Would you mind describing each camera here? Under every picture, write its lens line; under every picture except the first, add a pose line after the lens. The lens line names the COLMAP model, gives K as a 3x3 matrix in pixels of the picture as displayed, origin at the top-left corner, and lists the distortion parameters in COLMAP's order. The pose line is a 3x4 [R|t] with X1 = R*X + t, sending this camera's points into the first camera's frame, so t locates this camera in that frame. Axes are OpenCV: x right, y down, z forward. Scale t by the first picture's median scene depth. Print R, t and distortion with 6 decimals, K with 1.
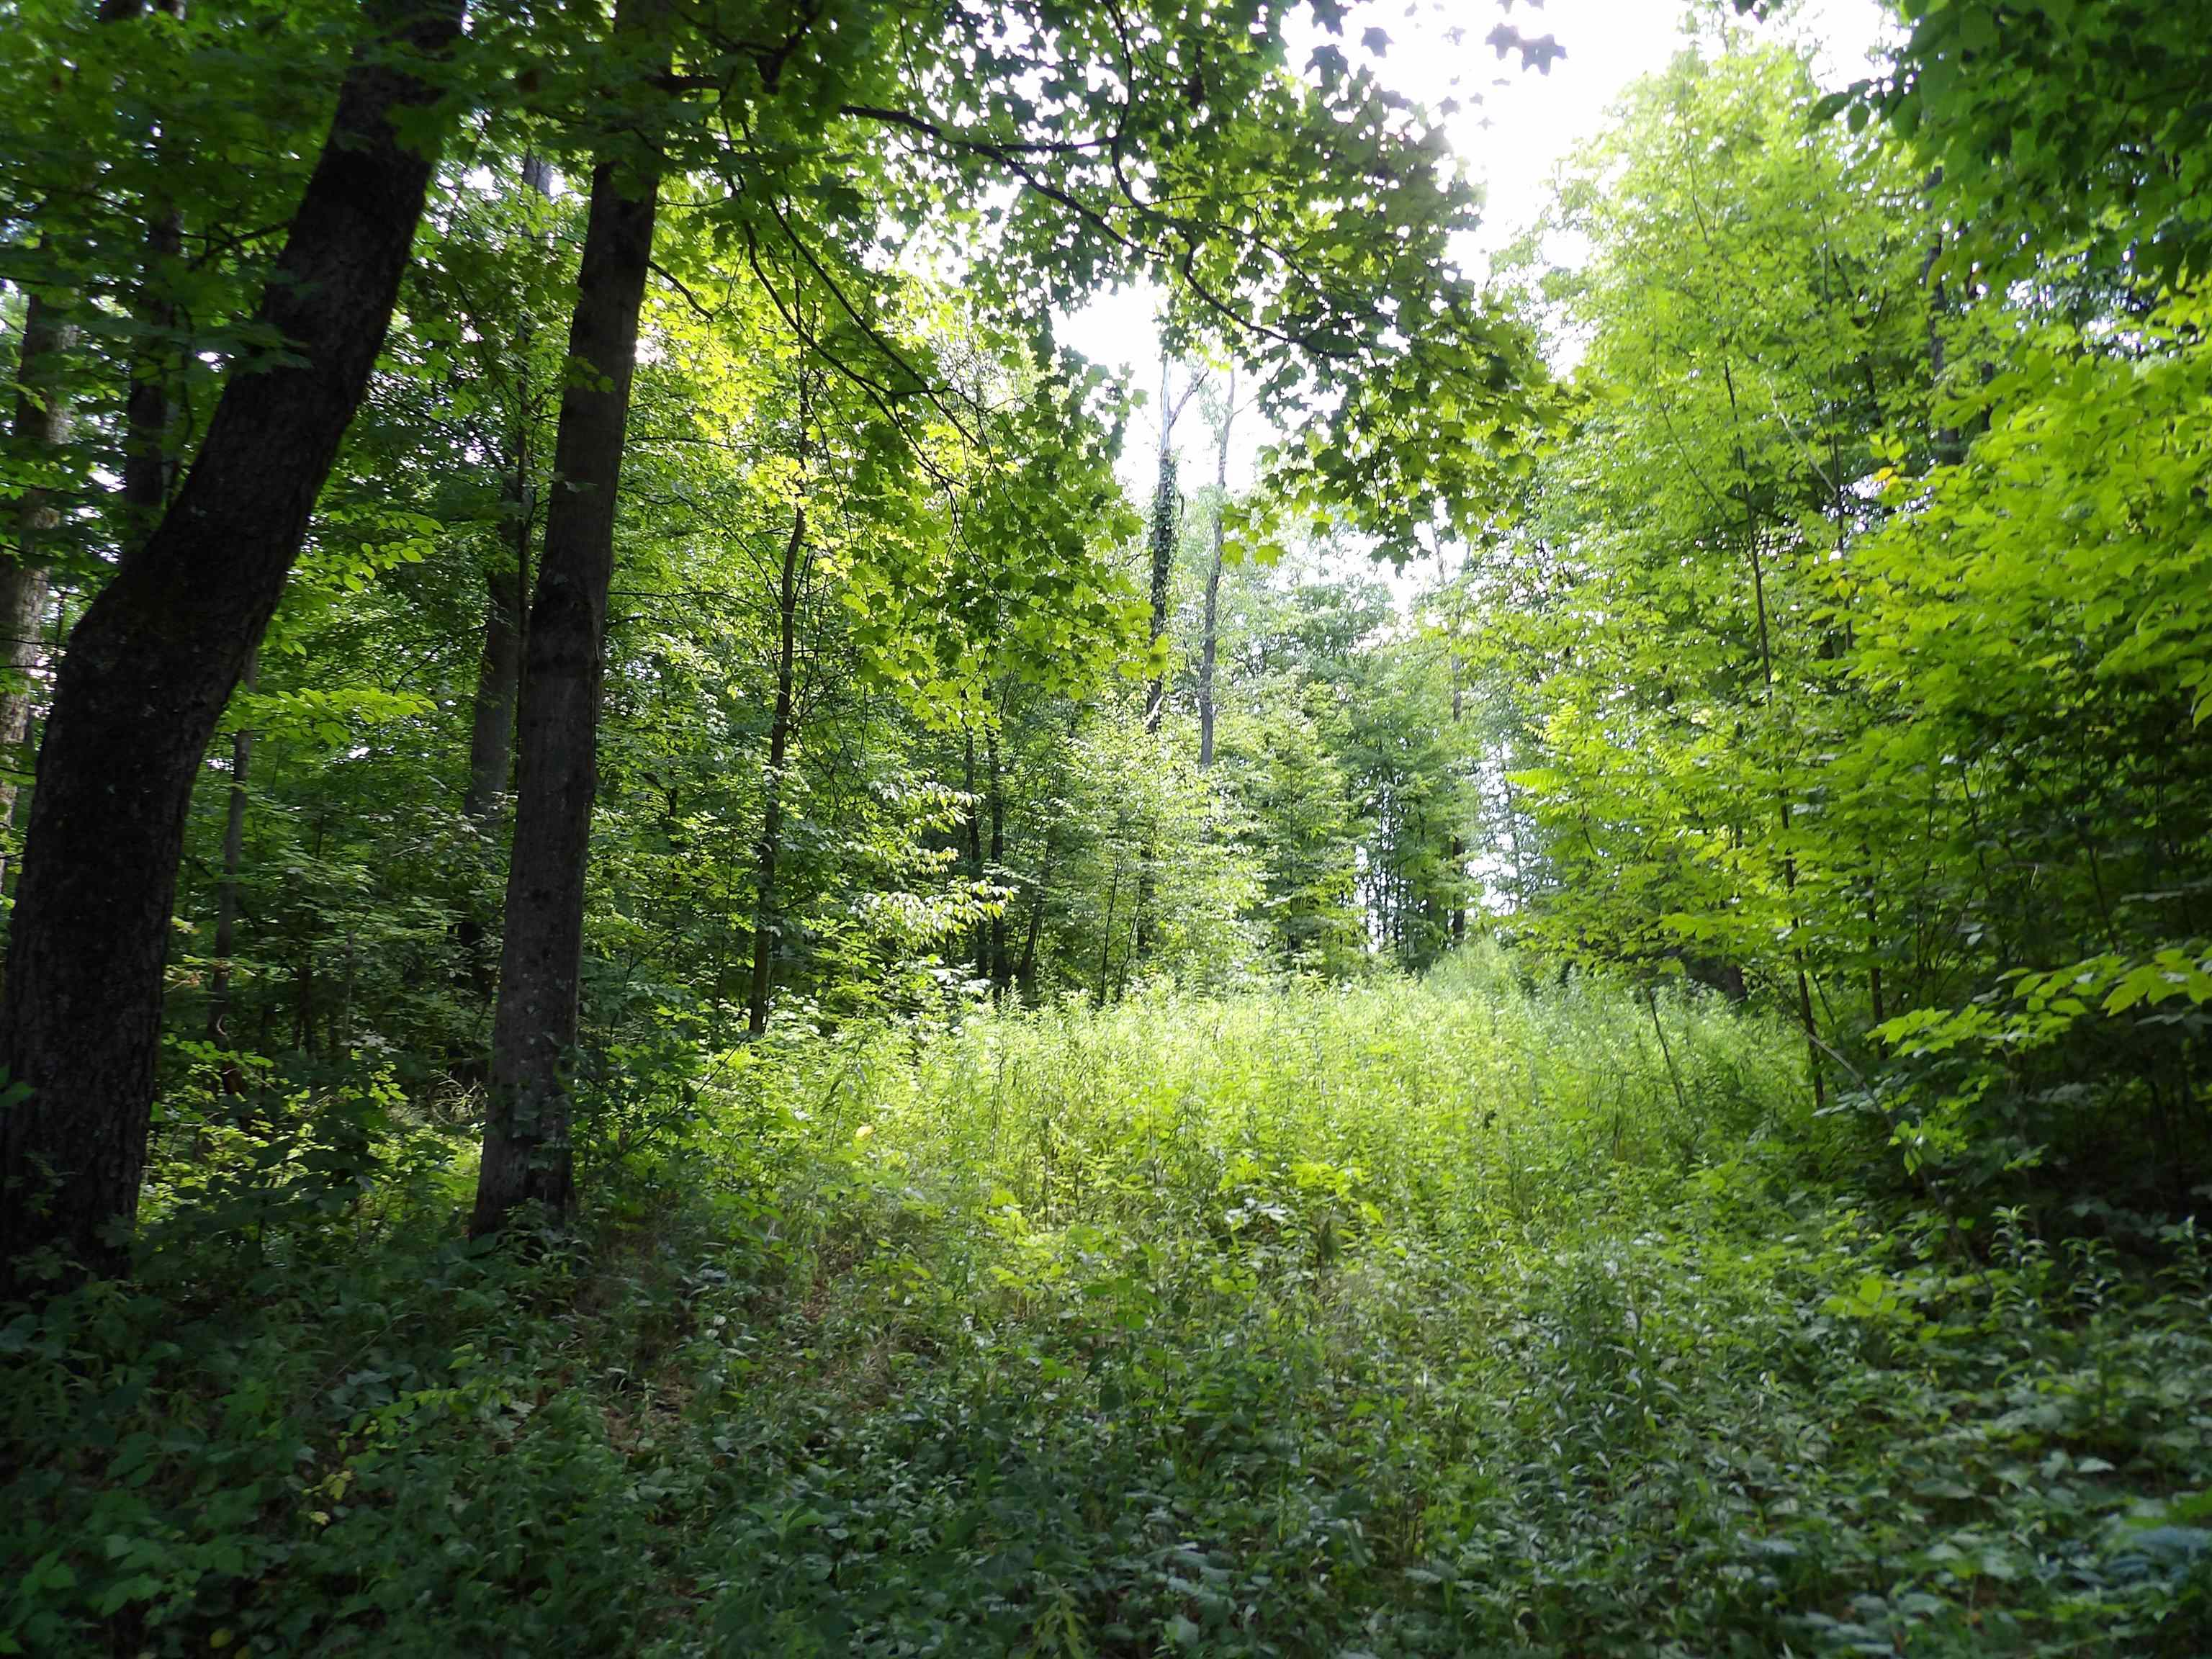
lens RADIAL K [[1534.5, 0, 1106.0], [0, 1534.5, 829.5], [0, 0, 1]] dist [-0.079368, 0.089128]
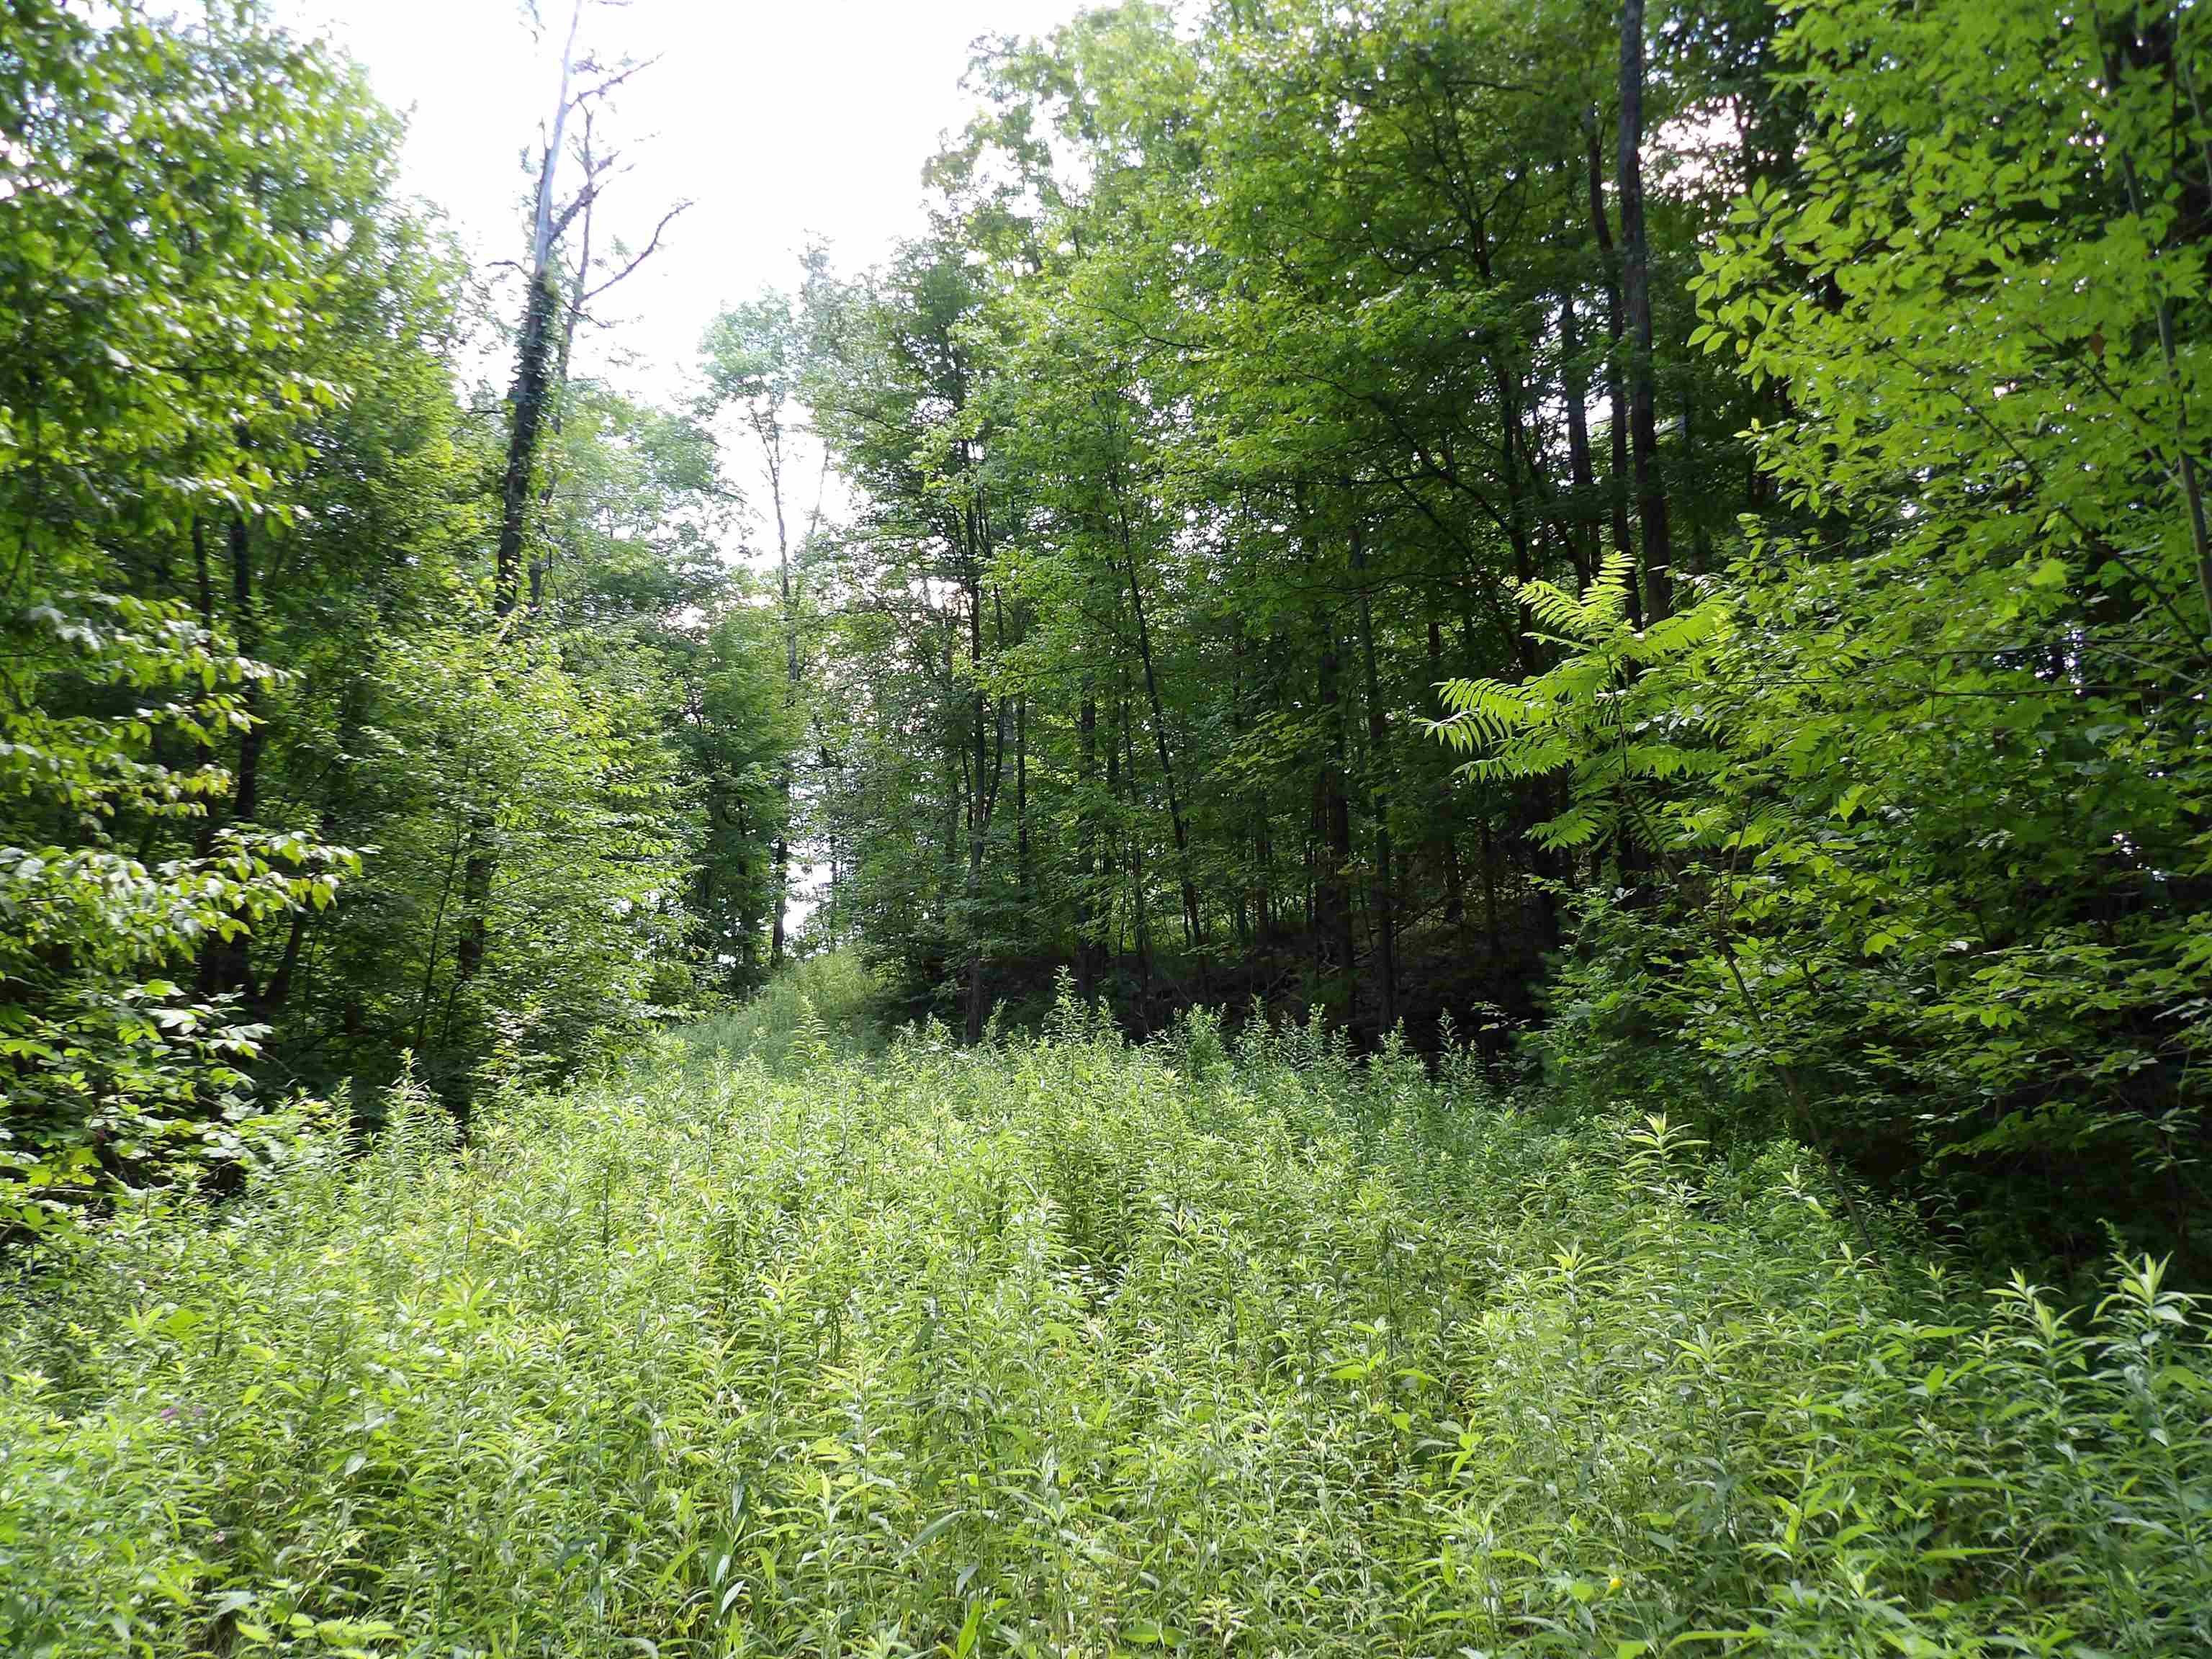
lens RADIAL K [[1534.5, 0, 1106.0], [0, 1534.5, 829.5], [0, 0, 1]] dist [-0.079368, 0.089128]
pose [[0.884968, 0.054392, 0.462464, -0.071737], [-0.051089, 0.998500, -0.019673, 0.027517], [-0.462840, -0.006216, 0.886420, 0.433660]]
